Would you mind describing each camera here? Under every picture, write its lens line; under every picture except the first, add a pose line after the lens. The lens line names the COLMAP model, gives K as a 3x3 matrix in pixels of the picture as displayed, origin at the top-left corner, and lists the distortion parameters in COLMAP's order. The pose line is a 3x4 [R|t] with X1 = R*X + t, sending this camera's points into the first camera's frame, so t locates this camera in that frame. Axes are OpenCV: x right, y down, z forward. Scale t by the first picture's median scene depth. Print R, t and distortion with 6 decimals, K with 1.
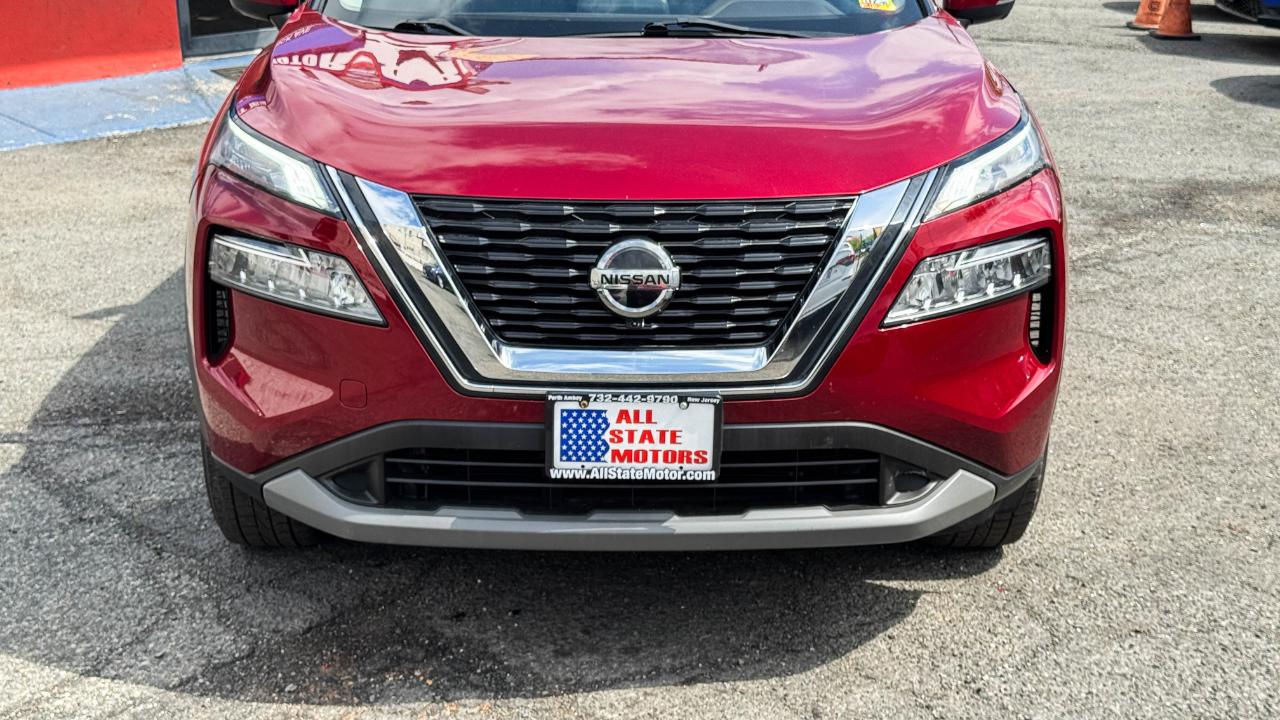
lens RADIAL K [[1254.7, 0, 632.1], [0, 1254.7, 362.4], [0, 0, 1]] dist [0.142039, -0.286280]
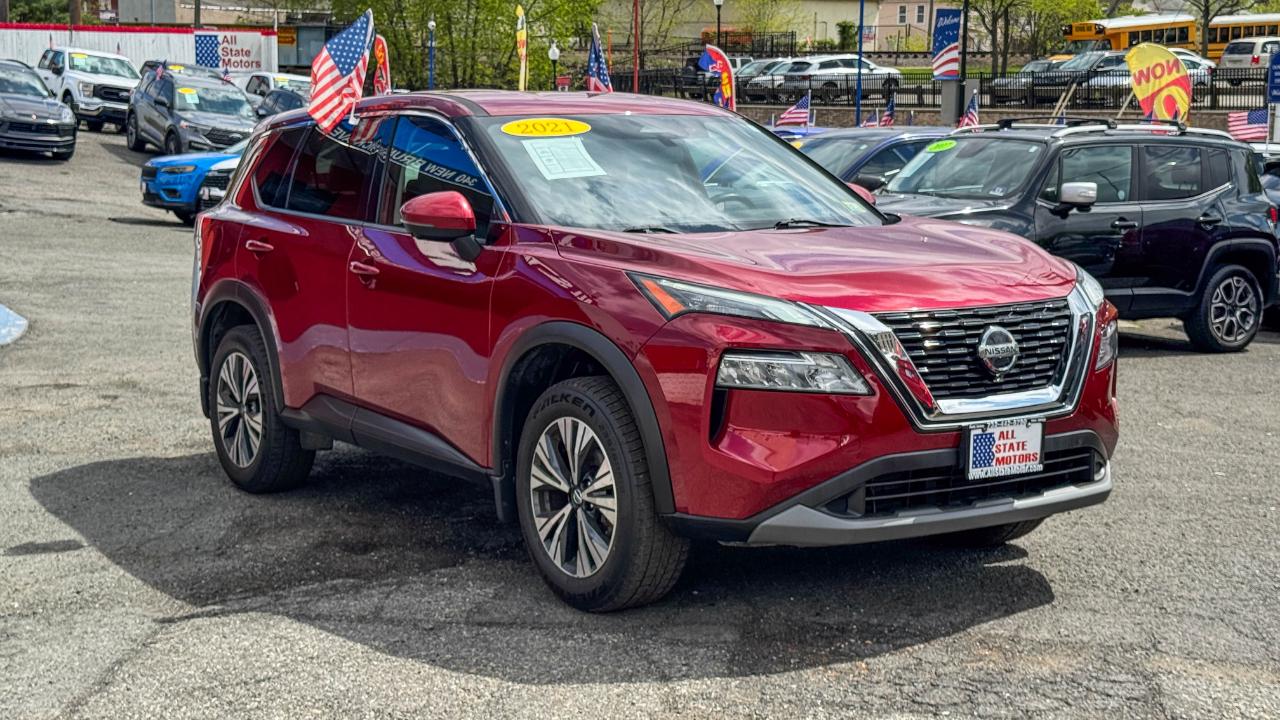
lens RADIAL K [[1254.7, 0, 632.1], [0, 1254.7, 362.4], [0, 0, 1]] dist [0.142039, -0.286280]
pose [[0.880728, -0.078039, 0.467149, -1.176757], [0.144631, 0.983533, -0.108373, 0.058098], [-0.450999, 0.163011, 0.877512, -0.234813]]
